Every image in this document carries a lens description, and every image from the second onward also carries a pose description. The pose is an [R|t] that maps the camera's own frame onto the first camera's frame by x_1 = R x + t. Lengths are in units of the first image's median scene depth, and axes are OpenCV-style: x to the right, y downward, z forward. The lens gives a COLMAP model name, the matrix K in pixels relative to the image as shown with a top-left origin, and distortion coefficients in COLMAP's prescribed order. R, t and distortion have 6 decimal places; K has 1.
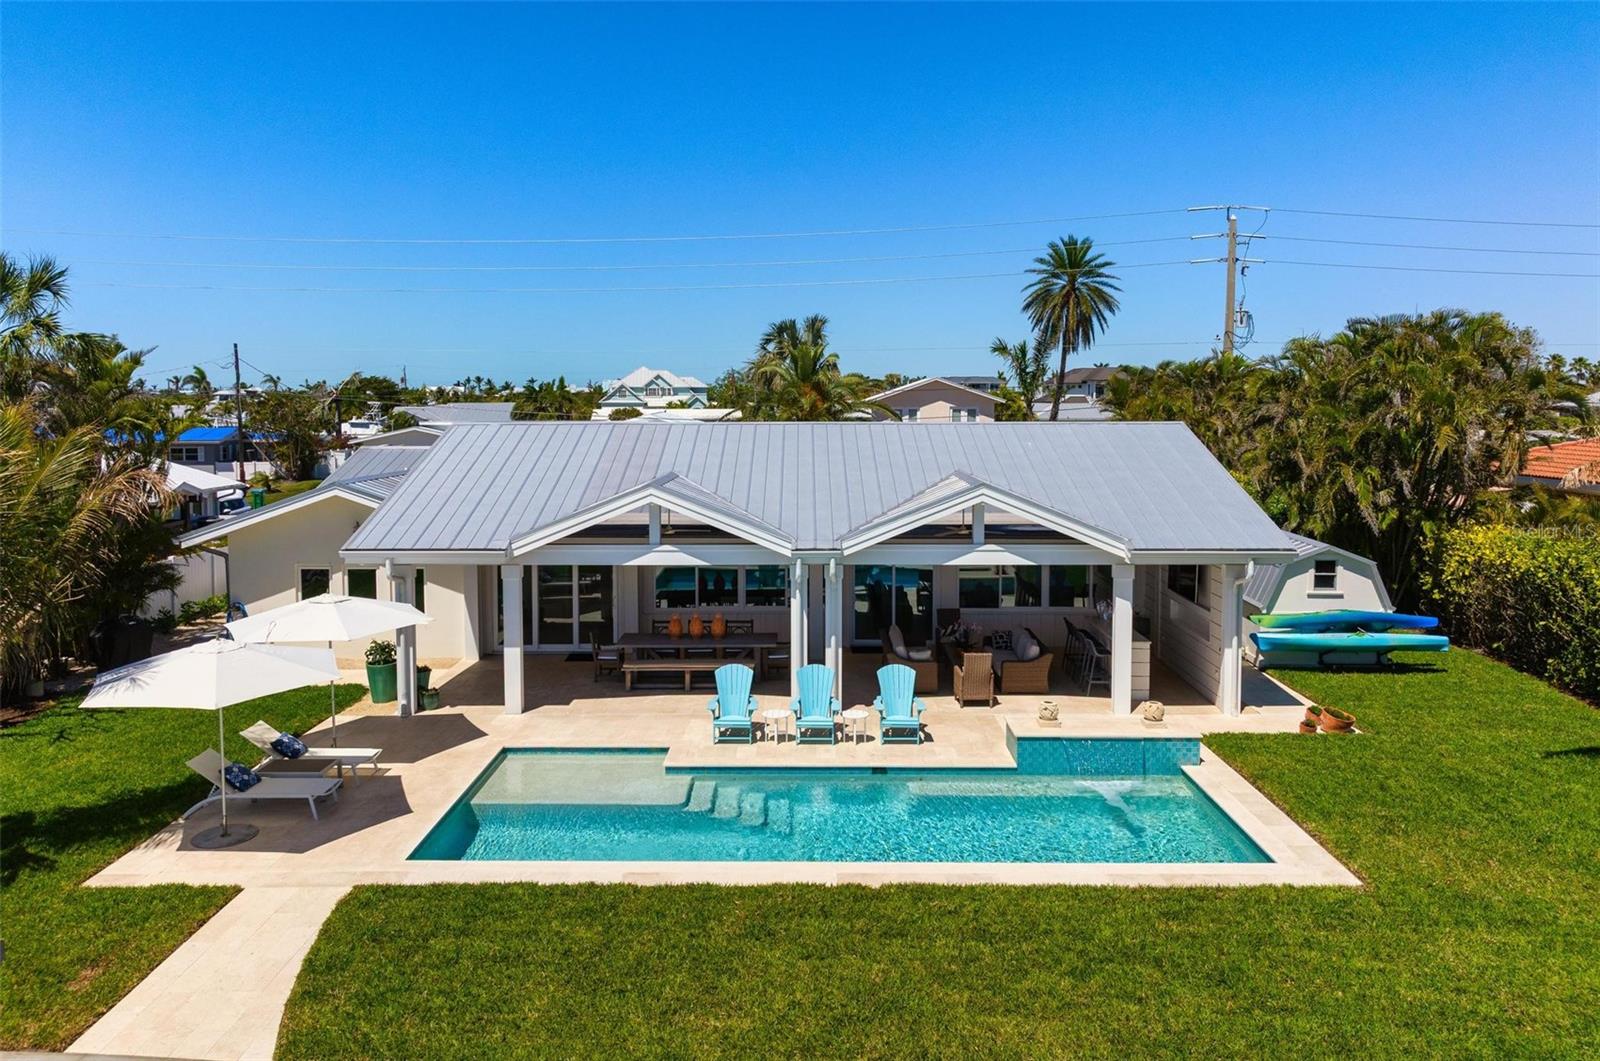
lens RADIAL K [[1114.3, 0, 818.4], [0, 1114.3, 522.1], [0, 0, 1]] dist [-0.001698, 0.001080]
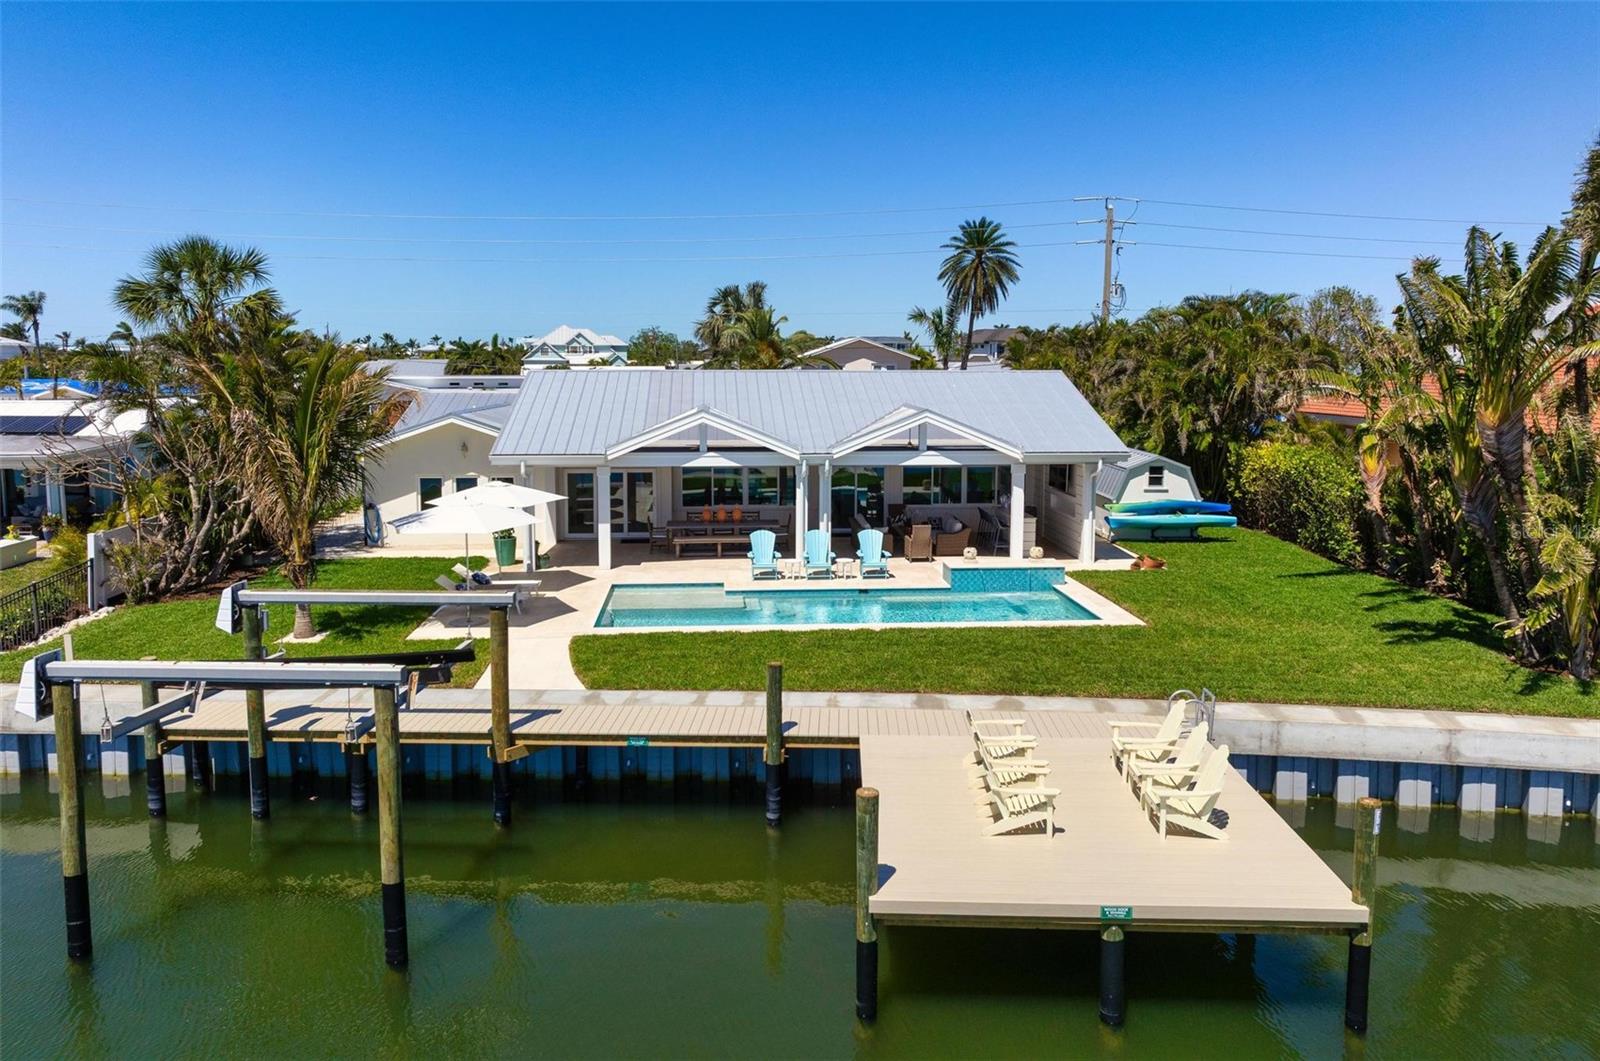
lens RADIAL K [[1114.3, 0, 797.4], [0, 1114.3, 528.2], [0, 0, 1]] dist [-0.001698, 0.001080]
pose [[0.997726, -0.006703, 0.067073, -0.106427], [0.003911, 0.999124, 0.041662, 0.051693], [-0.067293, -0.041305, 0.996878, -0.408954]]
